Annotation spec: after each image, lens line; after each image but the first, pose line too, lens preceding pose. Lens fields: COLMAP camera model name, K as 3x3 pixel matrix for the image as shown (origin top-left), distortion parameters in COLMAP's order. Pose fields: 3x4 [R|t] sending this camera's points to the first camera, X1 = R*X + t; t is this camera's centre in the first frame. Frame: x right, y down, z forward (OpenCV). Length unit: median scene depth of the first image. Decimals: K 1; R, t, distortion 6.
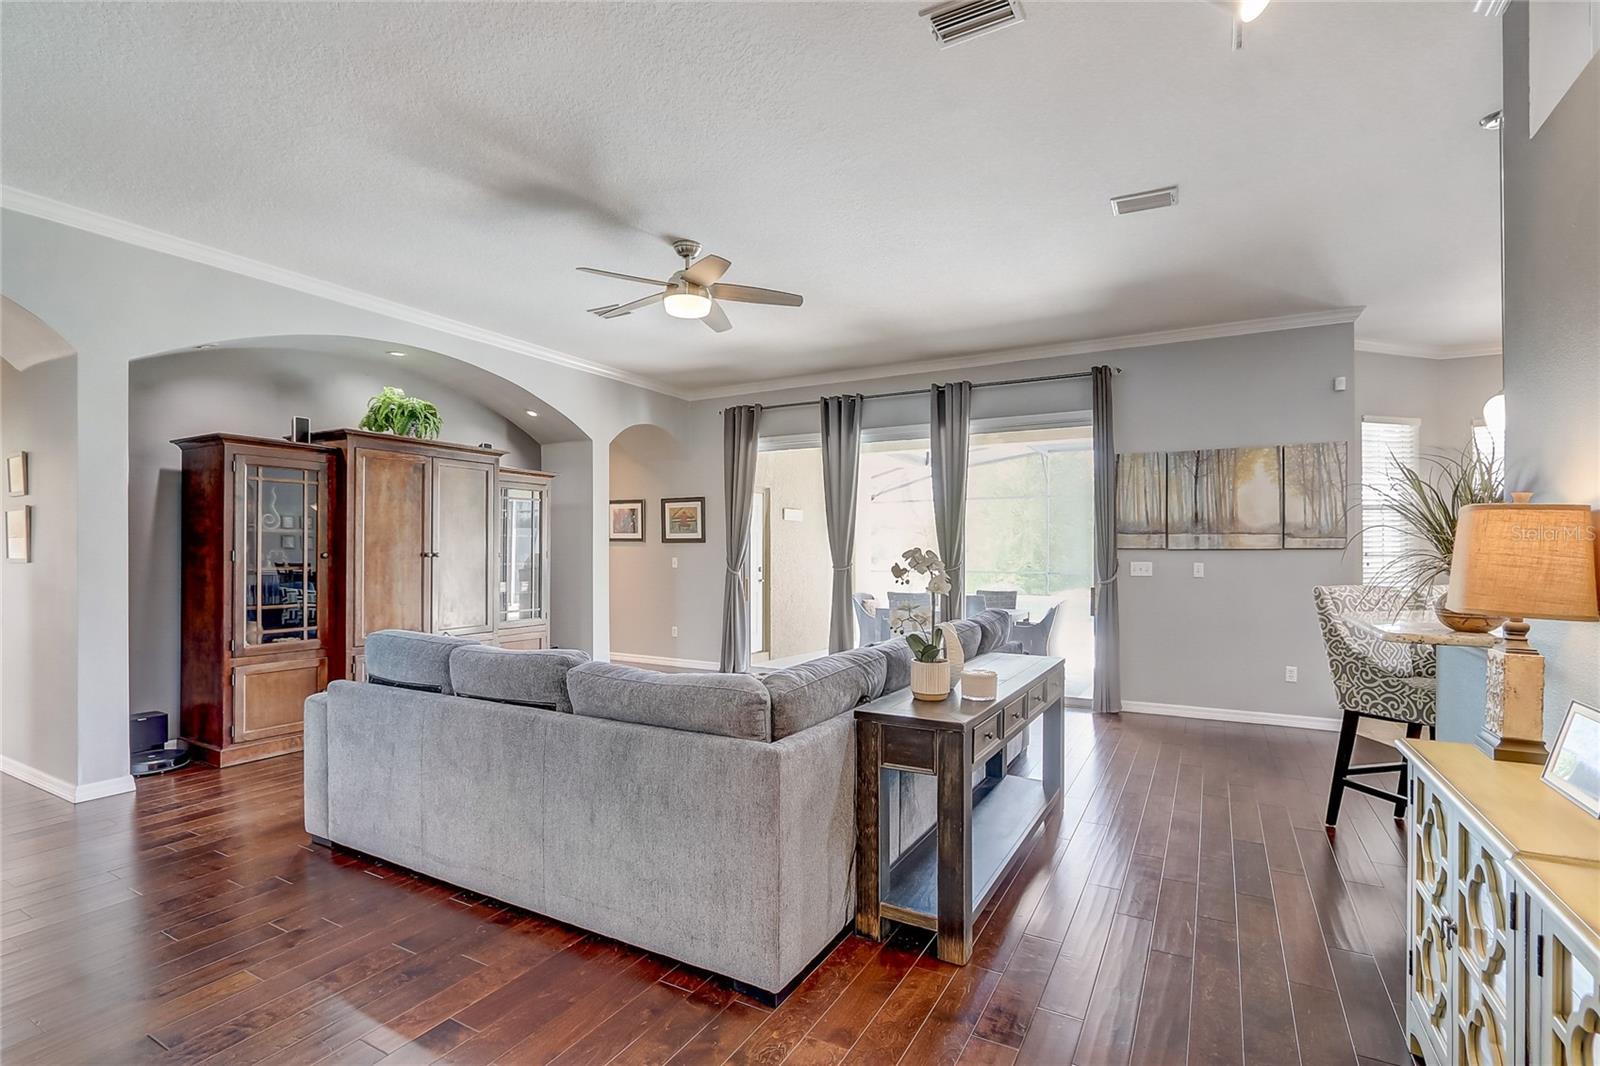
lens RADIAL K [[753.9, 0, 807.2], [0, 753.9, 564.2], [0, 0, 1]] dist [-0.012601, 0.001007]
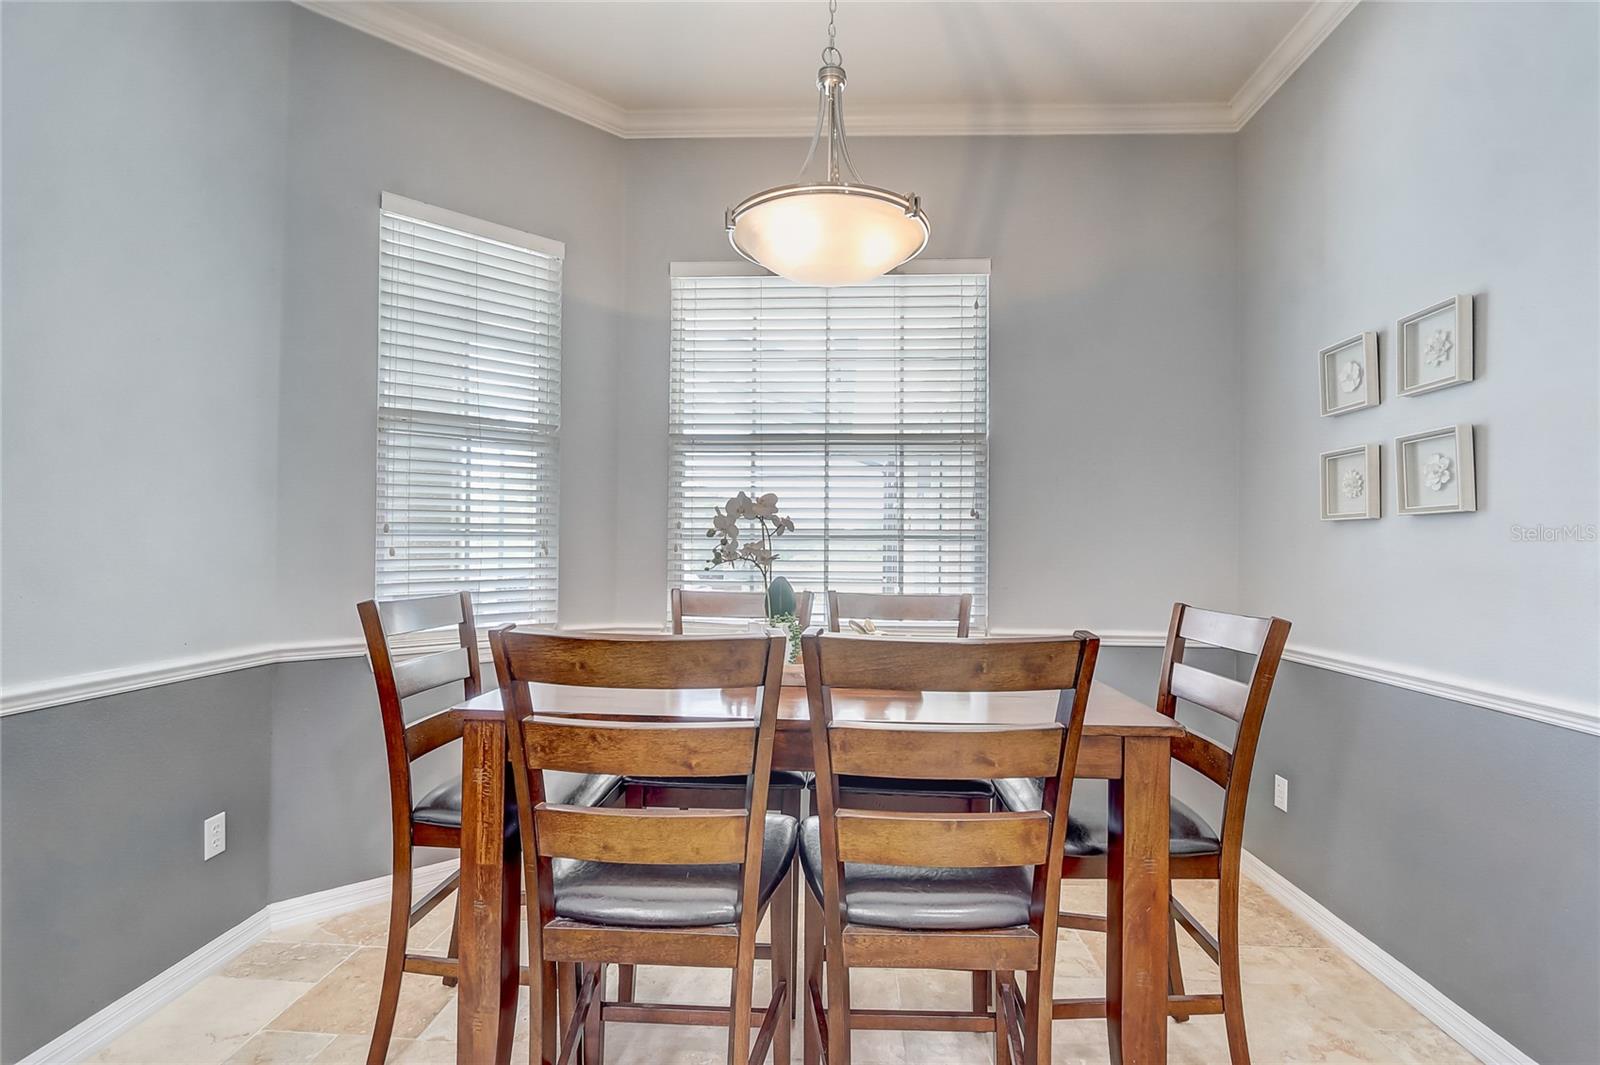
lens RADIAL K [[753.9, 0, 807.2], [0, 753.9, 563.7], [0, 0, 1]] dist [-0.012601, 0.001007]
pose [[0.899735, 0.000131, 0.436437, 0.833521], [-0.000125, 1.000000, -0.000043, 0.005951], [-0.436437, -0.000016, 0.899735, 0.569638]]
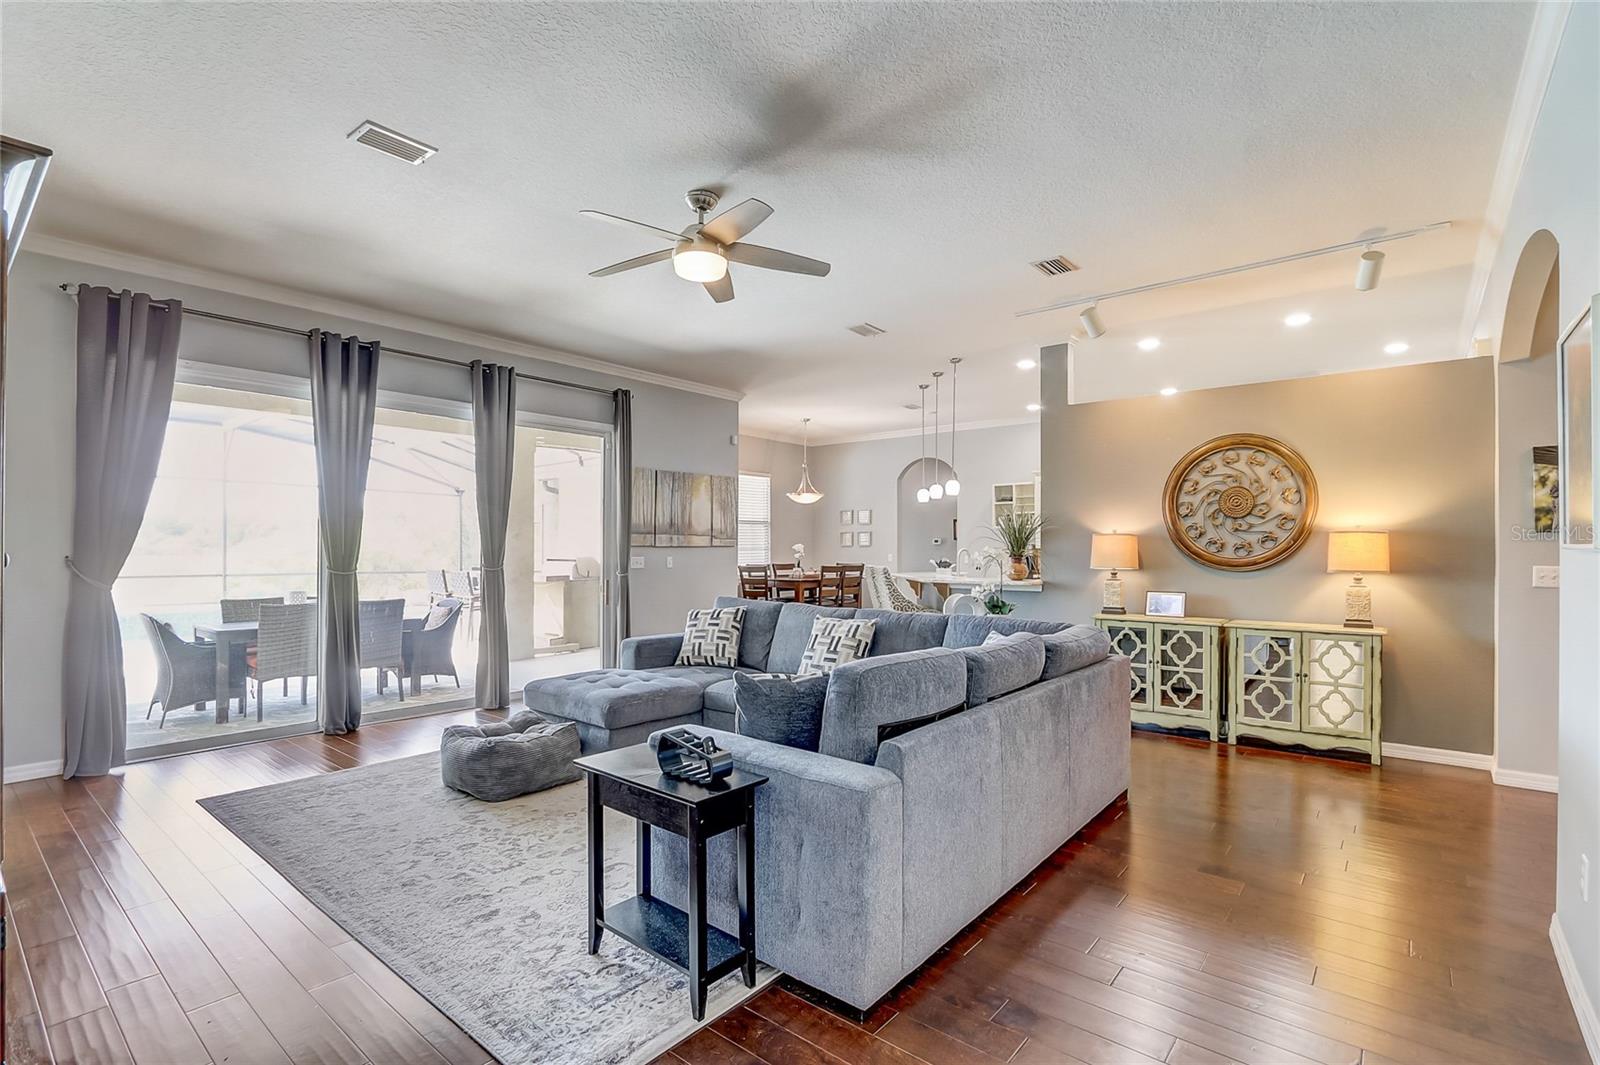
lens RADIAL K [[739.7, 0, 805.9], [0, 739.7, 550.2], [0, 0, 1]] dist [-0.018673, 0.000752]
pose [[0.183744, -0.004360, 0.982964, -0.716822], [0.017831, 0.999840, 0.001102, -0.010744], [-0.982812, 0.017324, 0.183793, 0.538468]]
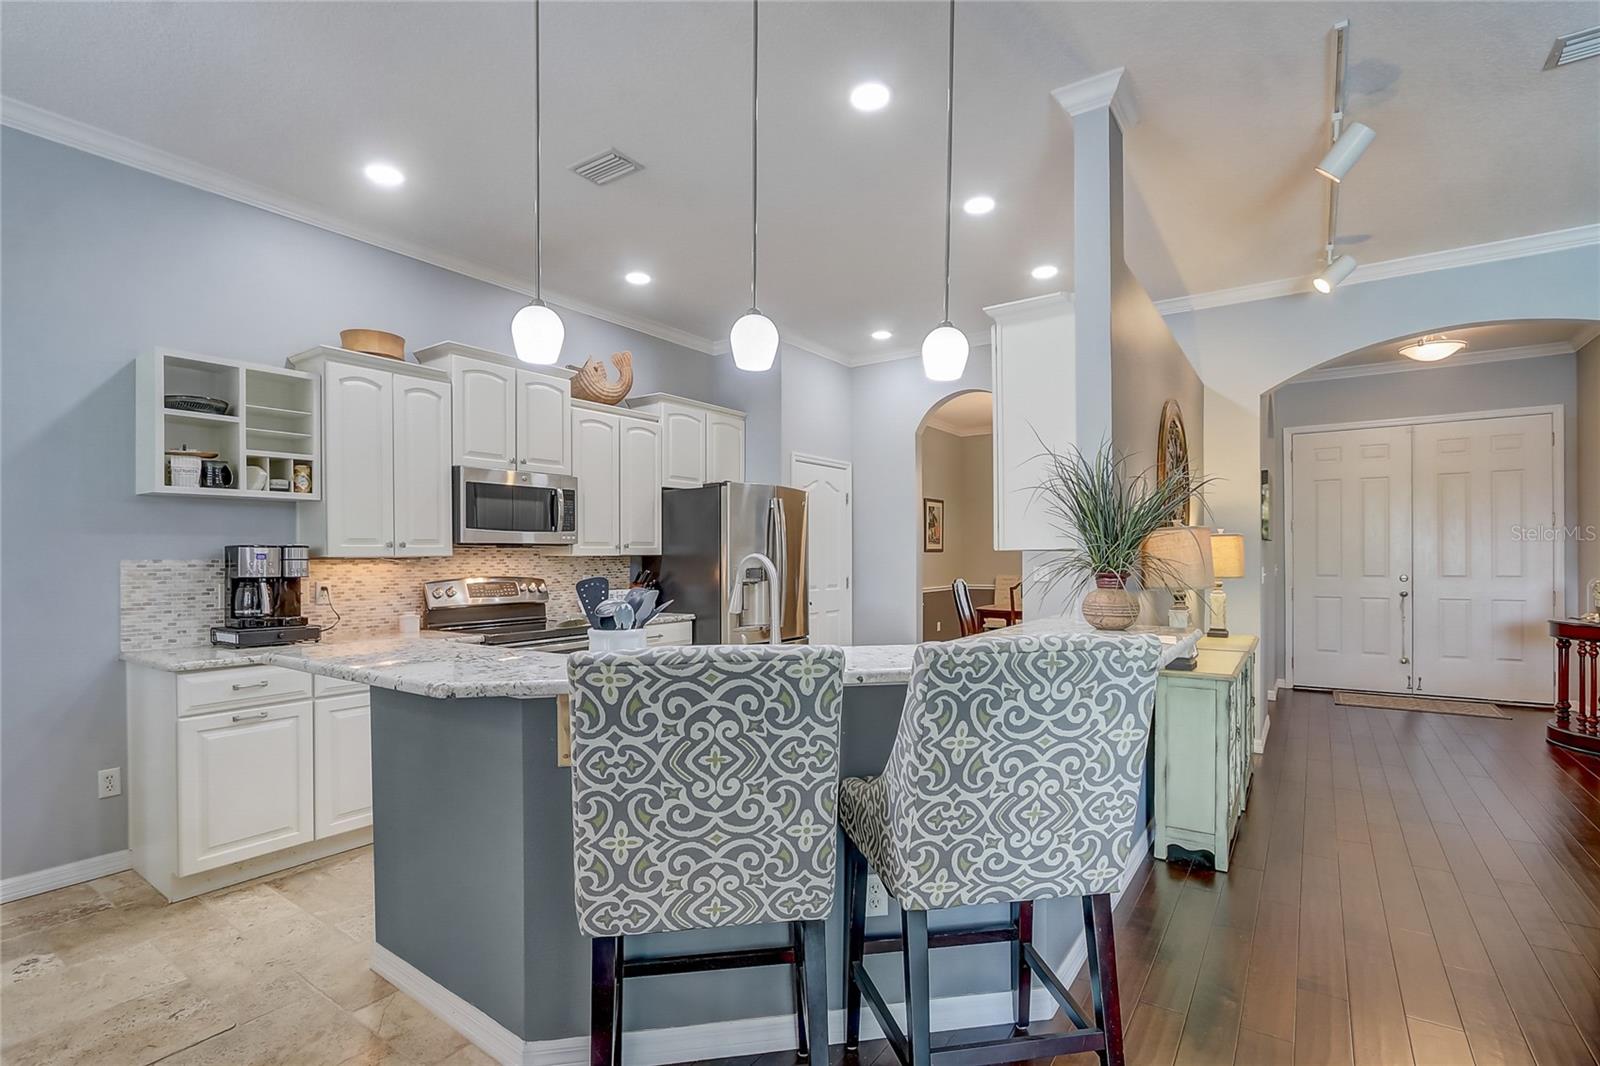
lens RADIAL K [[739.7, 0, 805.9], [0, 739.7, 550.7], [0, 0, 1]] dist [-0.018673, 0.000752]
pose [[-0.994491, 0.004076, 0.104742, 0.514071], [0.005469, 0.999900, 0.013022, -0.014889], [-0.104679, 0.013524, -0.994414, 0.883016]]
